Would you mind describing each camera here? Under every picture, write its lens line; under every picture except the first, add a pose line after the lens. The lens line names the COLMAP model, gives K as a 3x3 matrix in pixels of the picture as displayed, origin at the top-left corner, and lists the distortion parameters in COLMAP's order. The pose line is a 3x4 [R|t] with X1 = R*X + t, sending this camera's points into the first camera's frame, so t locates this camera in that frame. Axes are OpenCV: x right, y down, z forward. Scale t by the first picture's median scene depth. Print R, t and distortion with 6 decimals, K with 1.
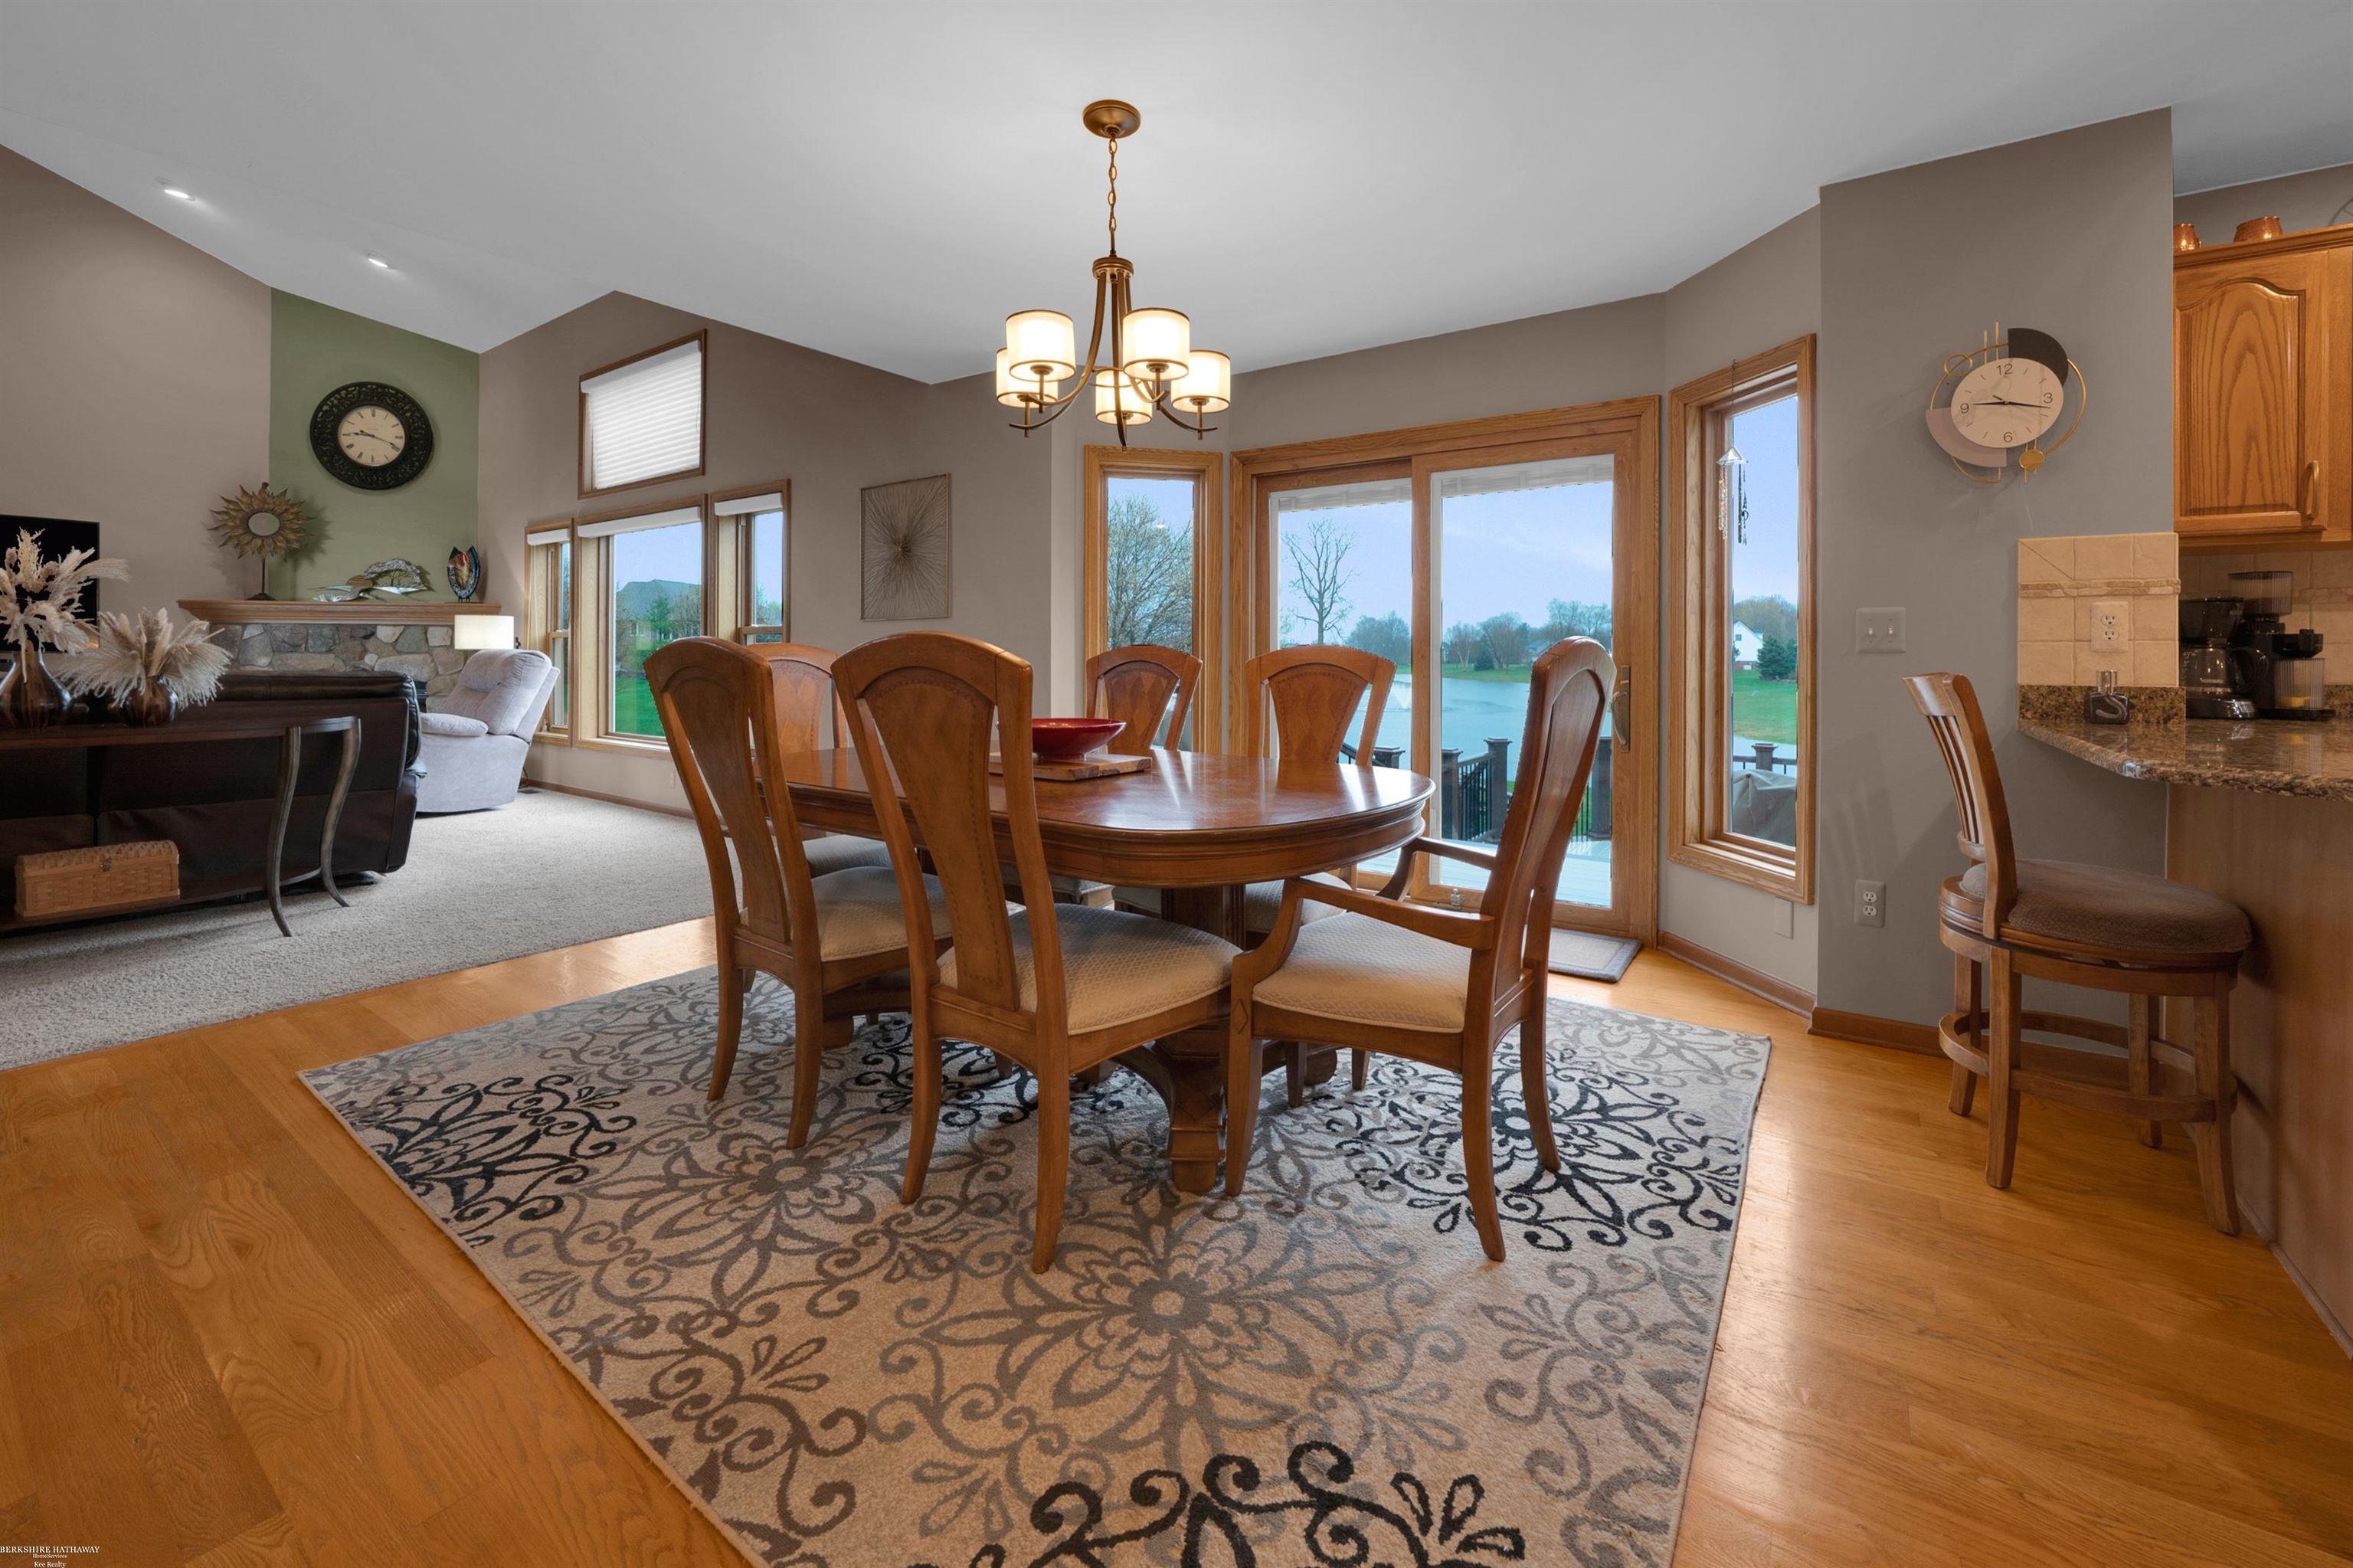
lens RADIAL K [[925.0, 0, 1235.1], [0, 925.0, 662.1], [0, 0, 1]] dist [-0.003444, -0.000398]
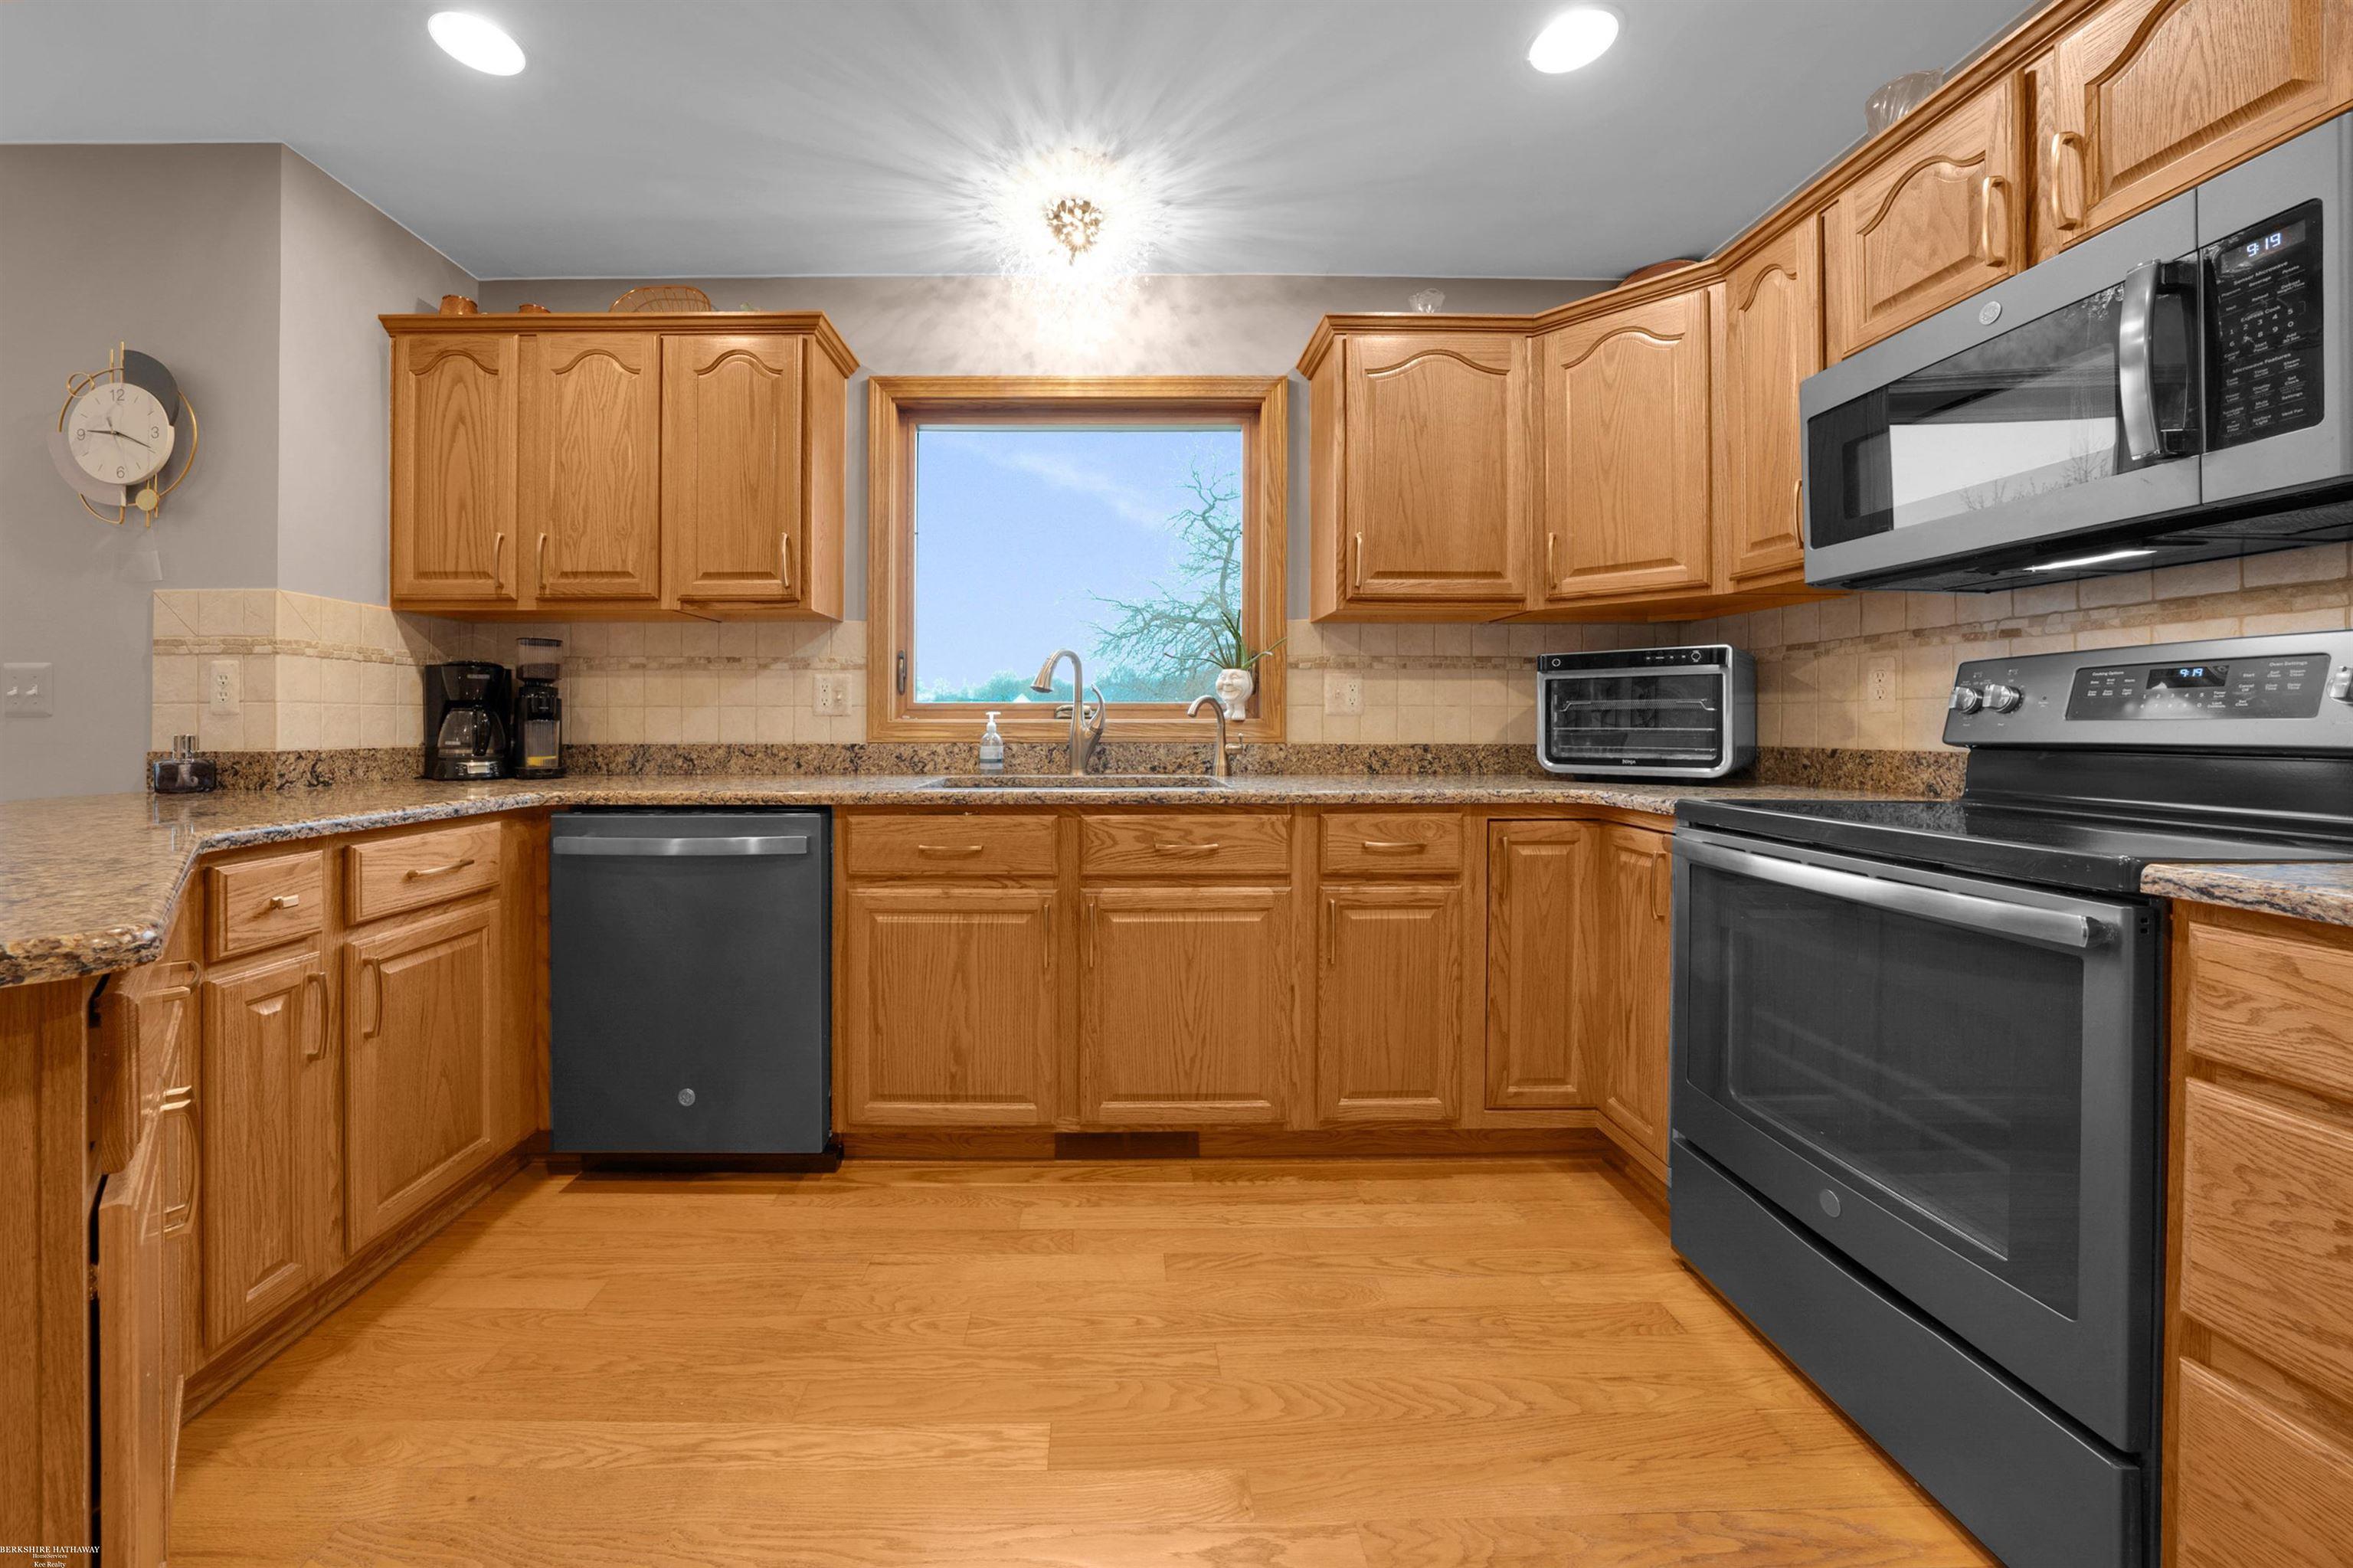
lens RADIAL K [[818.5, 0, 1173.0], [0, 818.5, 720.4], [0, 0, 1]] dist [-0.001314, -0.003540]
pose [[0.850942, -0.005630, 0.525229, 1.322355], [0.009421, 0.999945, -0.004546, 0.007622], [-0.525174, 0.008816, 0.850949, -0.194367]]
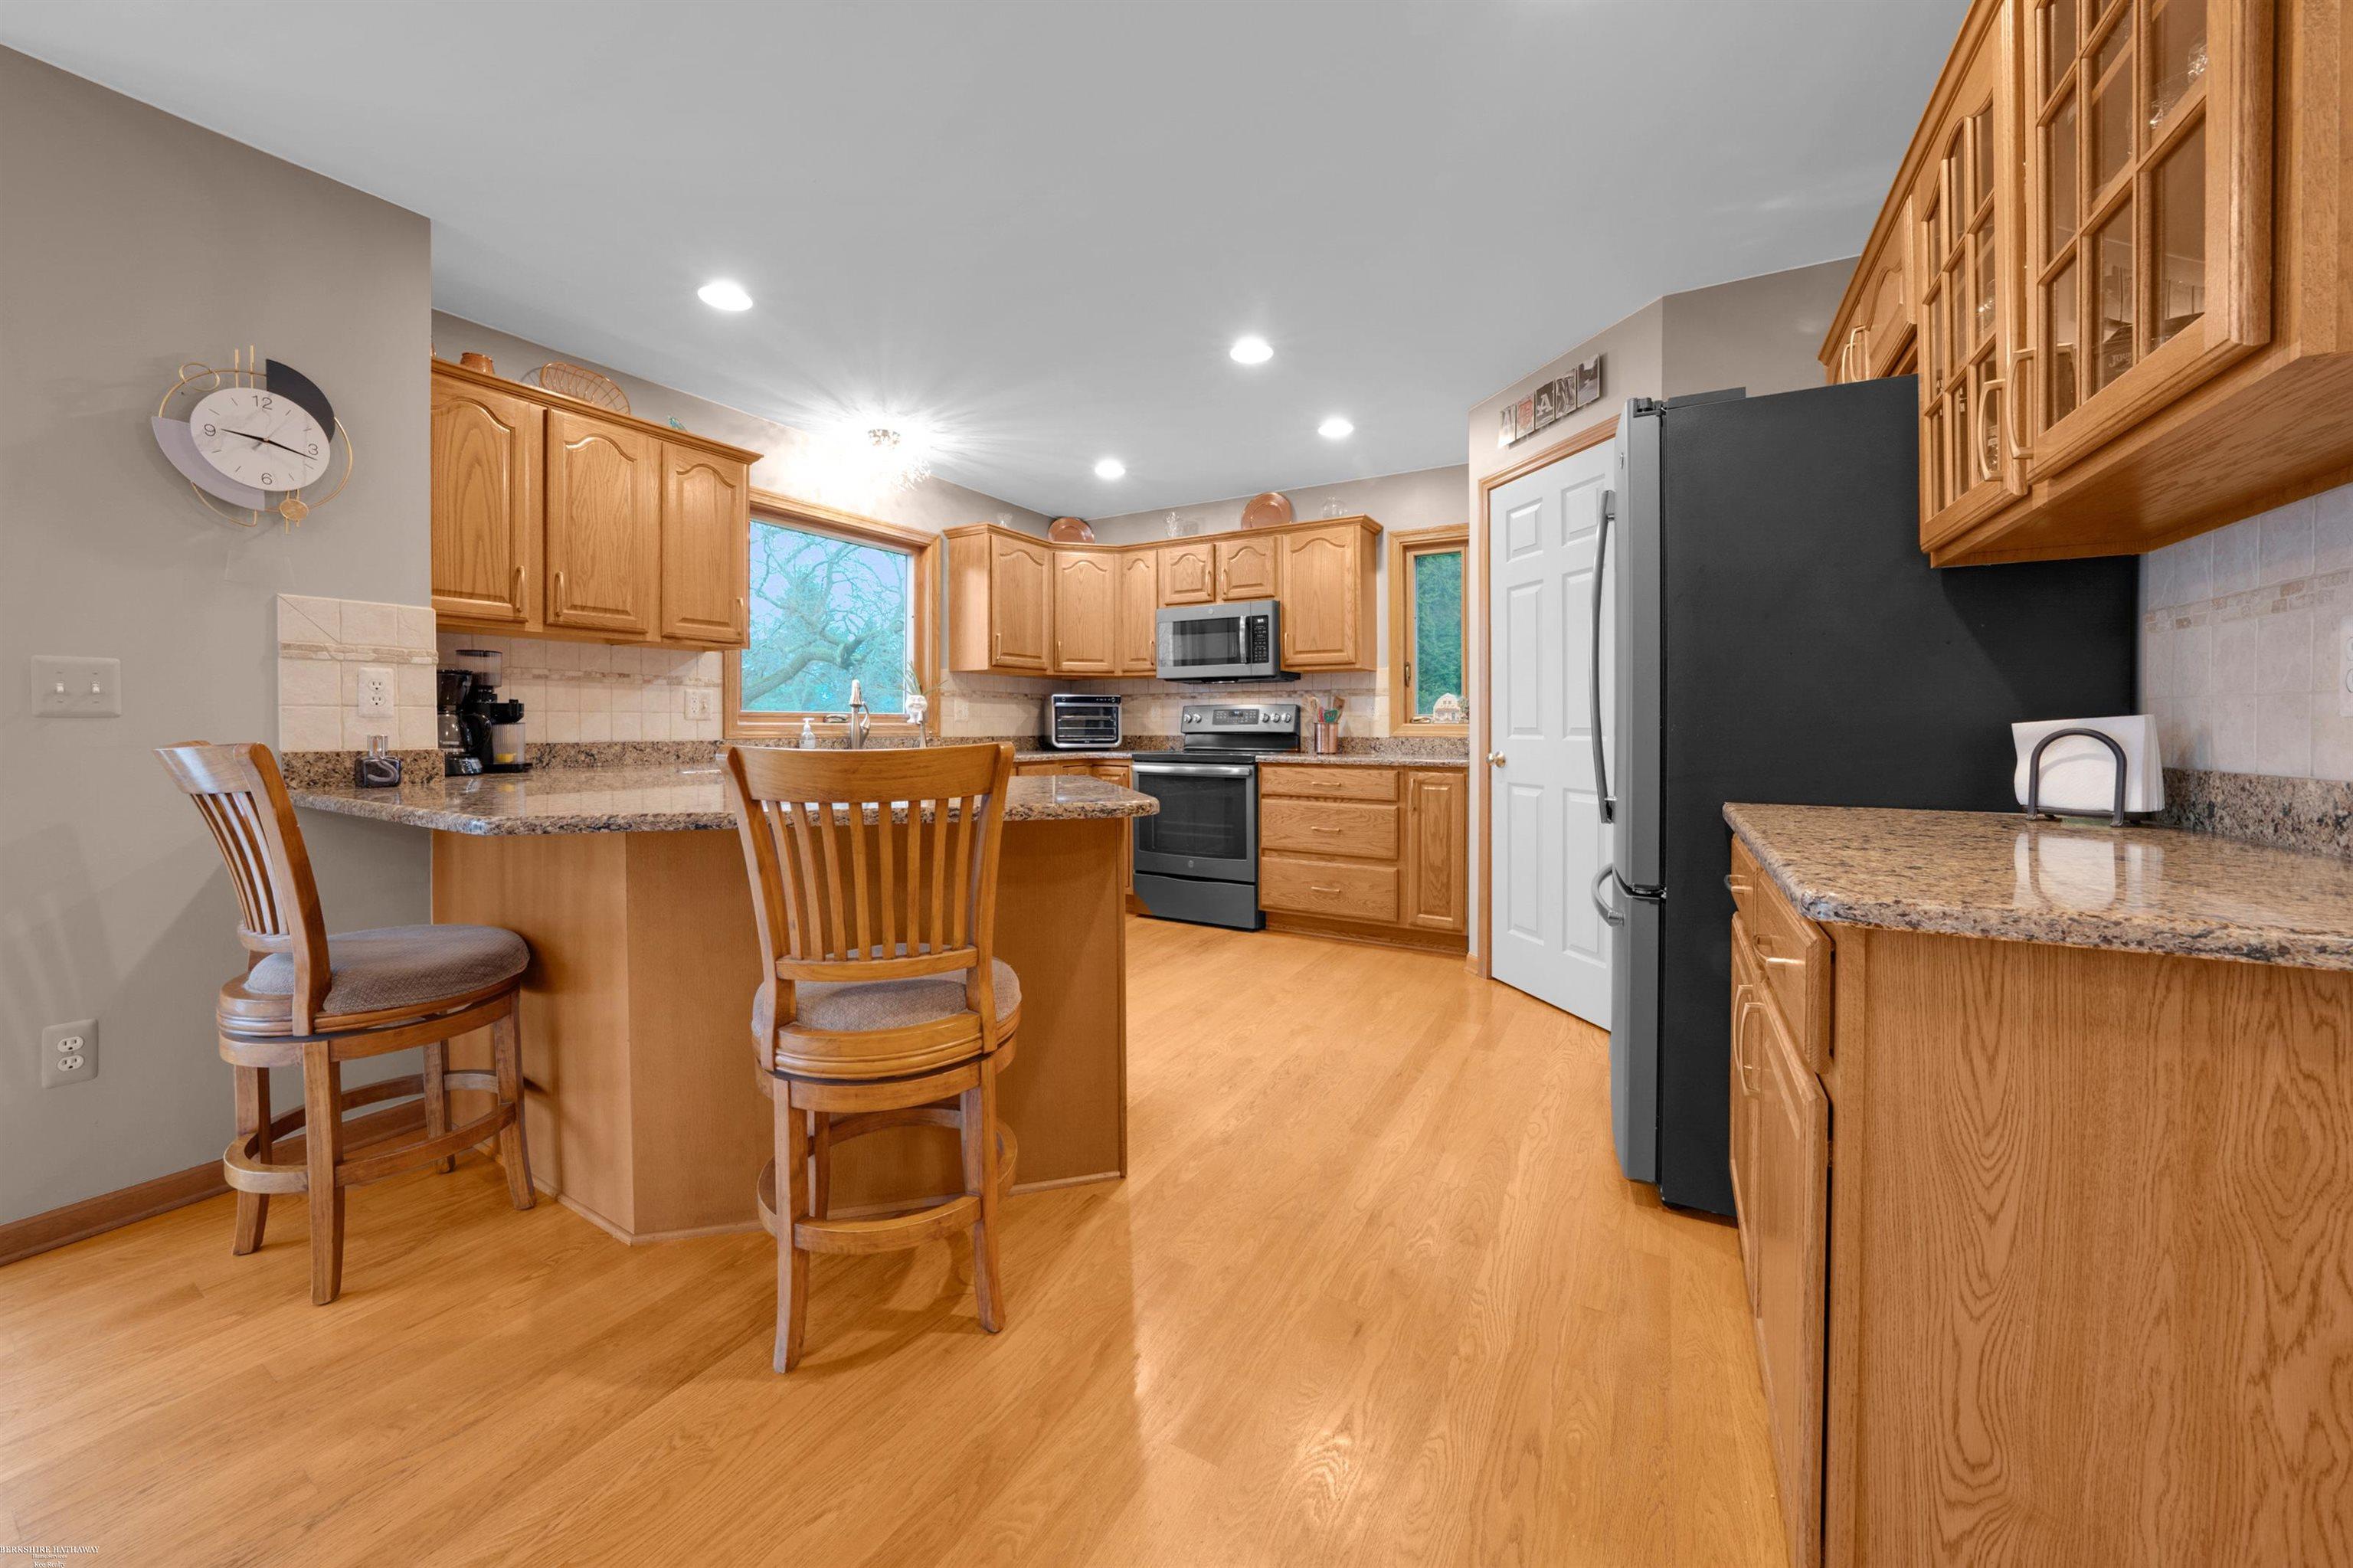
lens RADIAL K [[856.3, 0, 1178.5], [0, 856.3, 728.8], [0, 0, 1]] dist [-0.000284, 0.000000]
pose [[-0.033041, -0.009953, 0.999404, -0.032937], [0.005551, 0.999933, 0.010142, -0.002448], [-0.999439, 0.005883, -0.032984, 0.138471]]
